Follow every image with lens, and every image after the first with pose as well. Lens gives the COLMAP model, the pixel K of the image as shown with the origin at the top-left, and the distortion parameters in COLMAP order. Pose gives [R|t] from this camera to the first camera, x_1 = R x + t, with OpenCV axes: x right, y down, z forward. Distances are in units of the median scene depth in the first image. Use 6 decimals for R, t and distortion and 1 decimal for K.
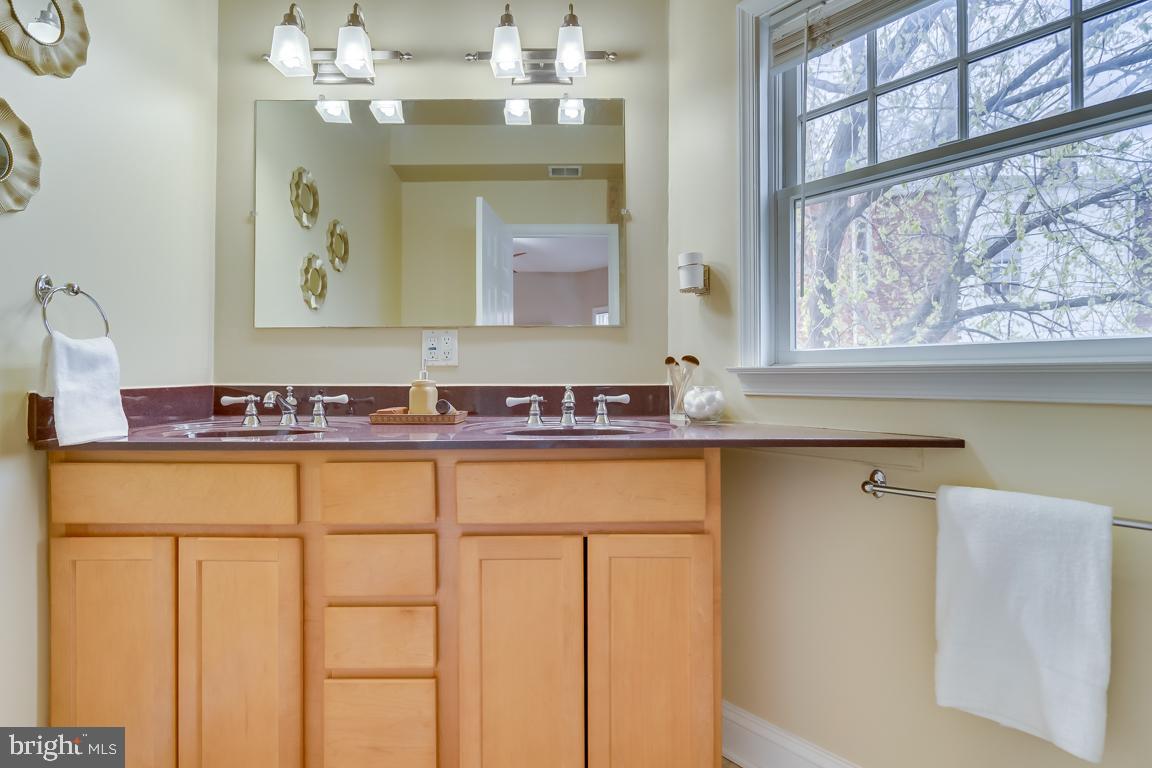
lens RADIAL K [[583.3, 0, 576.0], [0, 583.3, 384.0], [0, 0, 1]] dist [-0.003485, -0.000402]
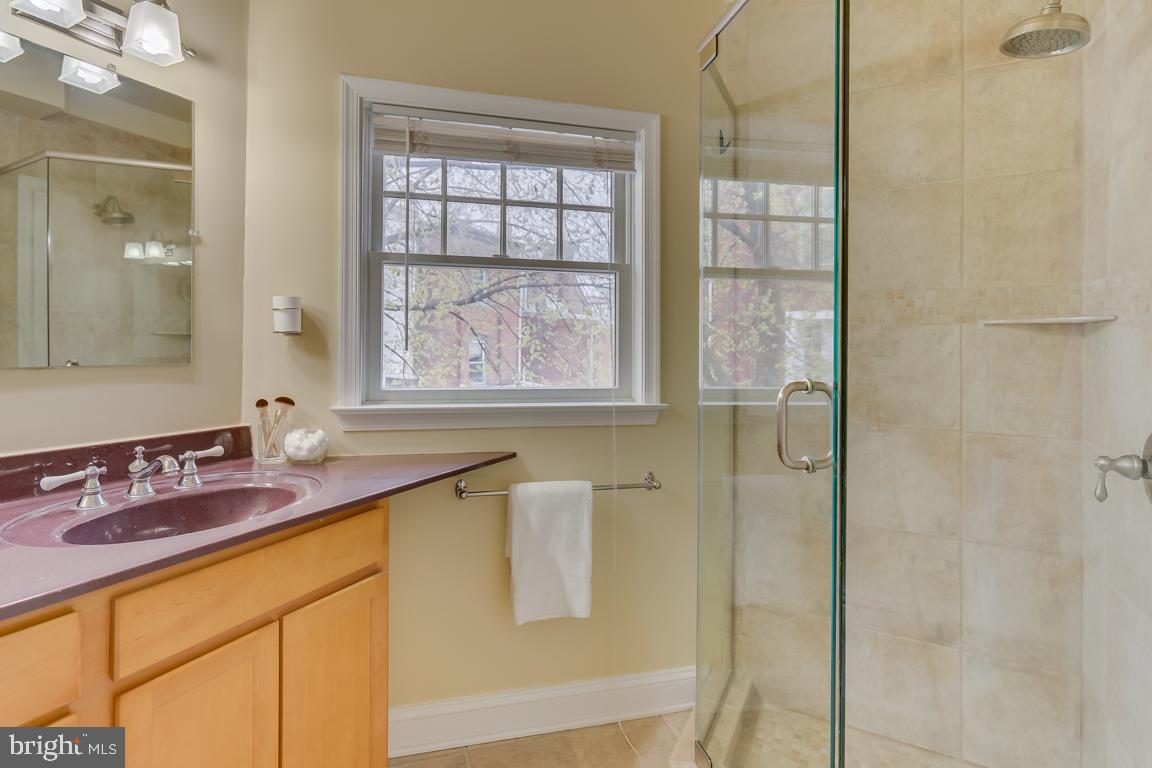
lens RADIAL K [[544.7, 0, 577.5], [0, 544.7, 358.0], [0, 0, 1]] dist [-0.001310, -0.000140]
pose [[0.461551, -0.019162, 0.886907, -0.413468], [-0.001127, 0.999753, 0.022186, -0.141840], [-0.887113, -0.011240, 0.461415, 0.131692]]
